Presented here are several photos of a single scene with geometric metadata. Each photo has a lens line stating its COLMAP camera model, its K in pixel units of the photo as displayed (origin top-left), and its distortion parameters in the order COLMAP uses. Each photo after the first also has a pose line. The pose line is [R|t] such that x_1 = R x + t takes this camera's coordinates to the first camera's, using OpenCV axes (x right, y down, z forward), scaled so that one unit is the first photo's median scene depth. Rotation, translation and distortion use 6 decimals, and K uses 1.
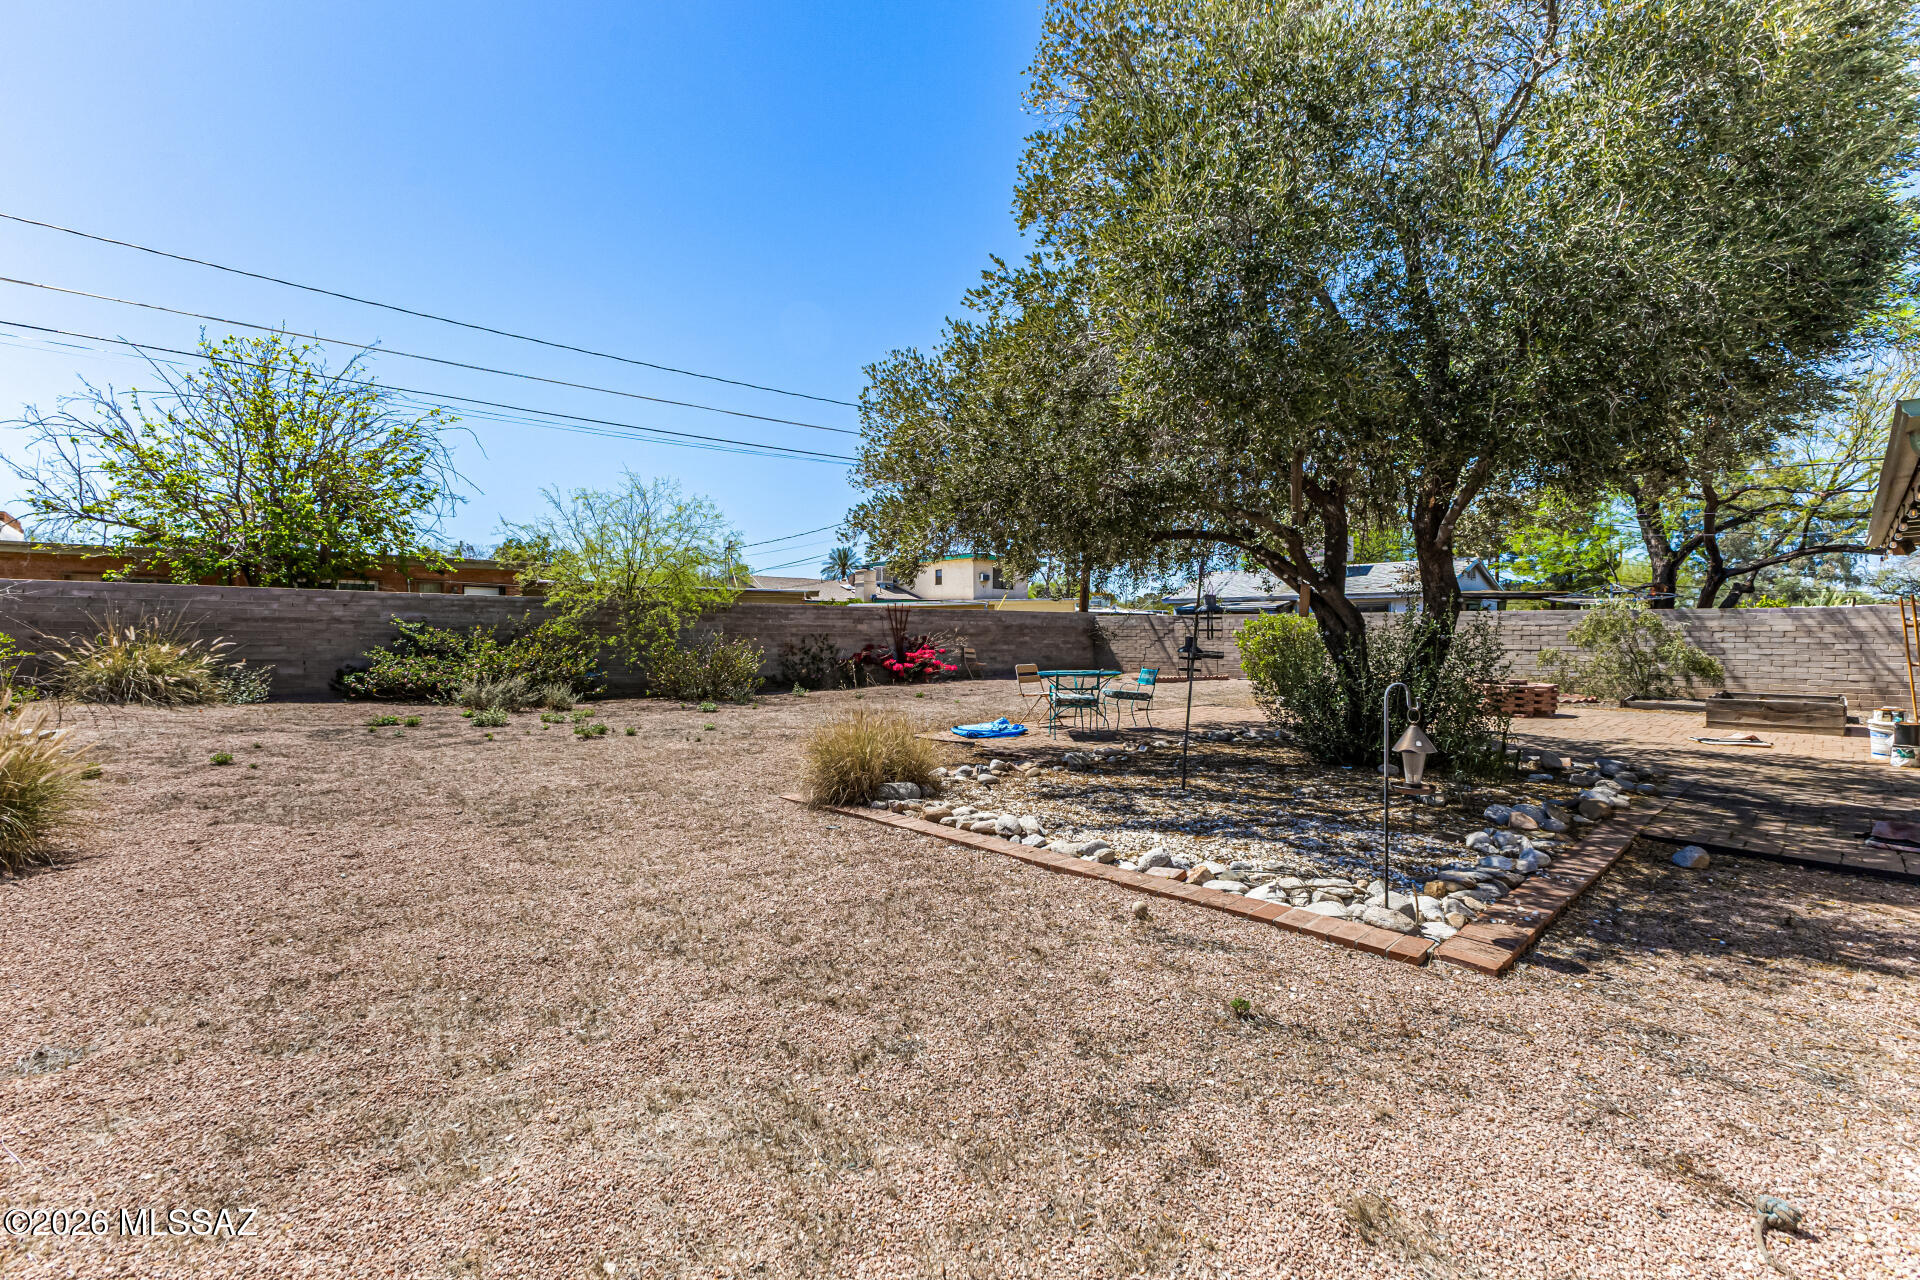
lens RADIAL K [[828.6, 0, 958.7], [0, 828.6, 635.6], [0, 0, 1]] dist [0.009524, -0.000813]
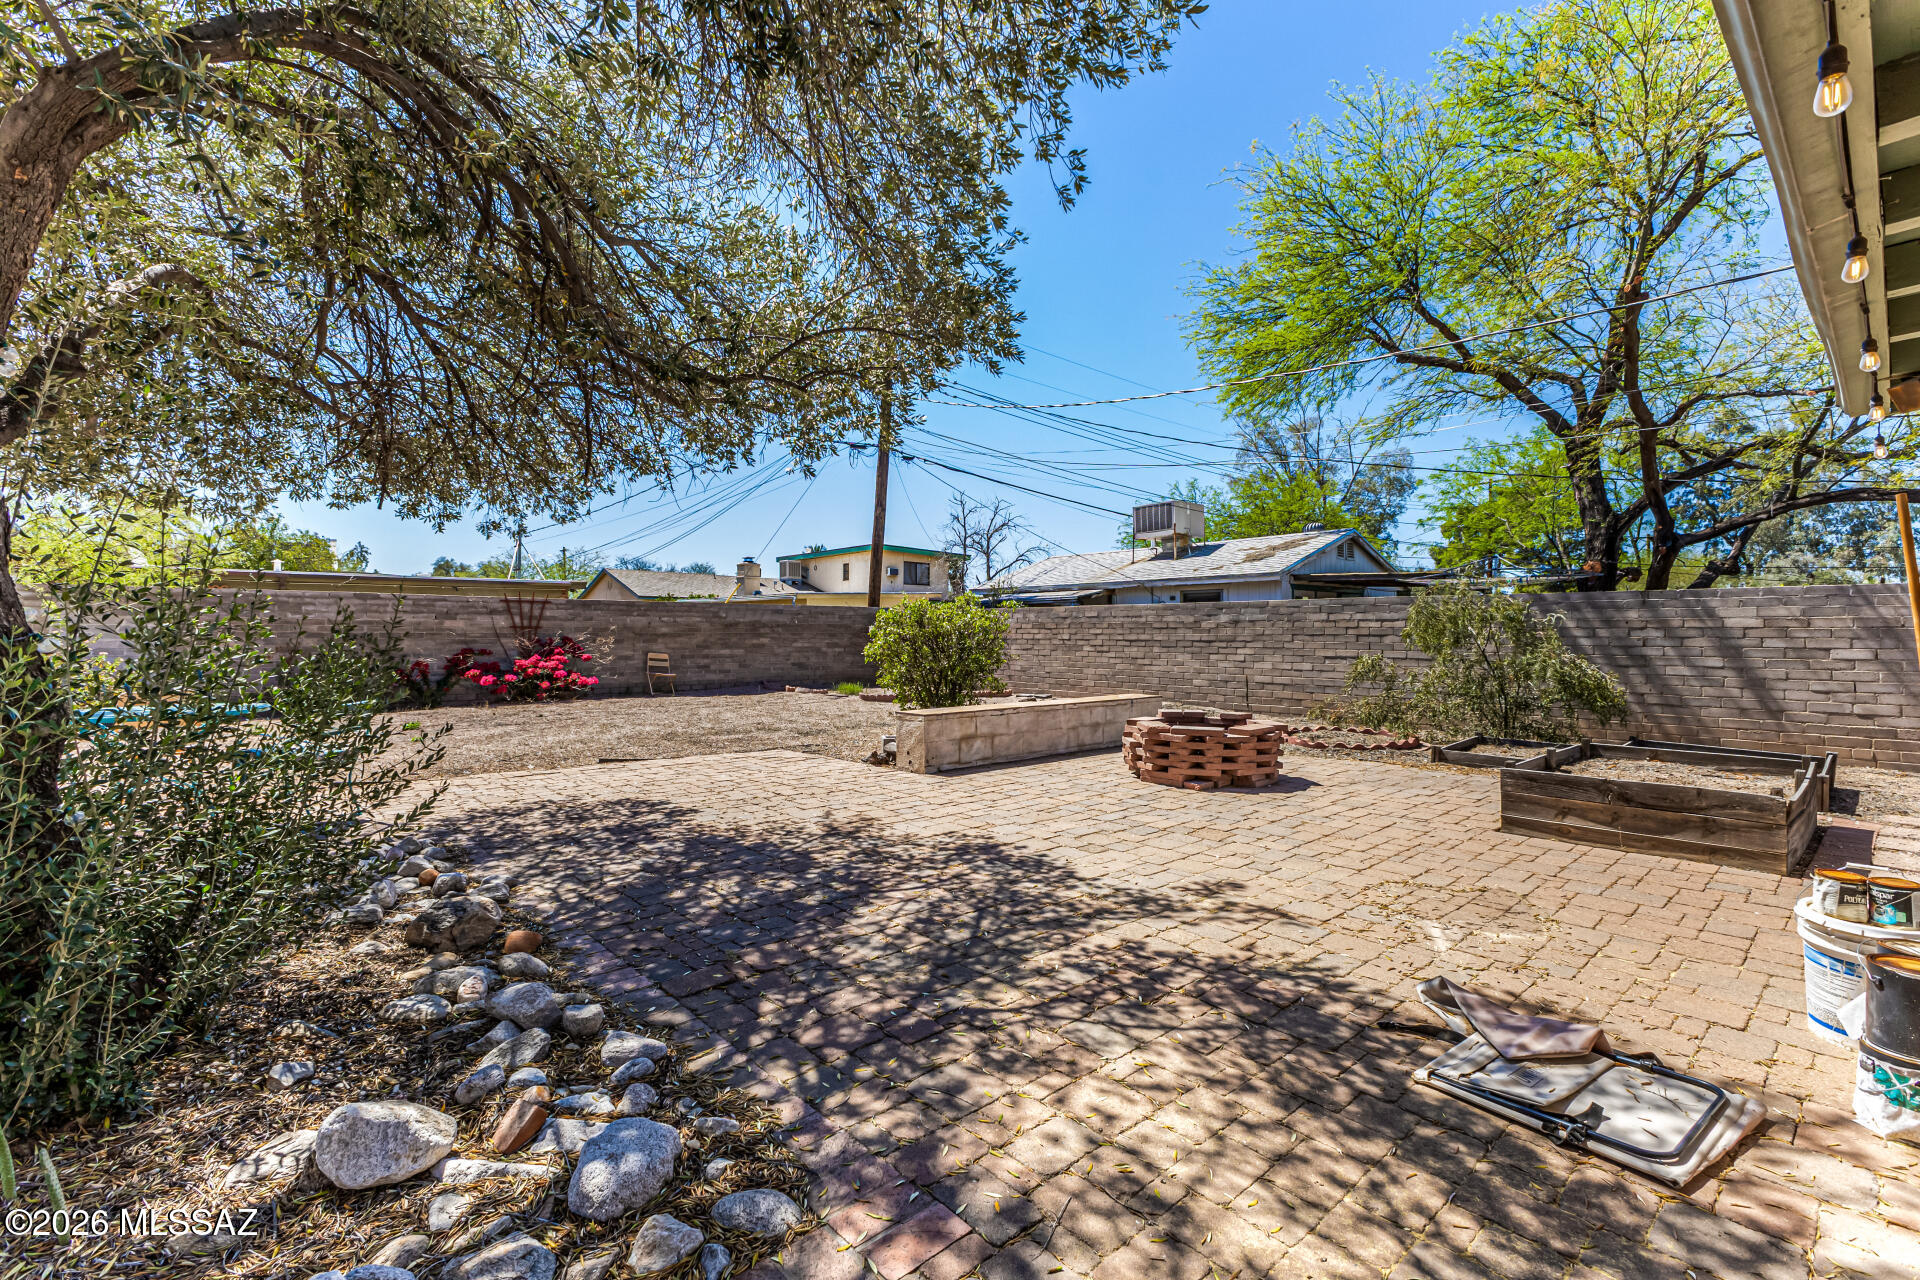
lens RADIAL K [[828.6, 0, 958.7], [0, 828.6, 635.6], [0, 0, 1]] dist [0.009524, -0.000813]
pose [[0.999471, -0.001180, -0.032499, 0.324027], [0.001126, 0.999998, -0.001688, 0.001193], [0.032501, 0.001651, 0.999470, 0.280575]]
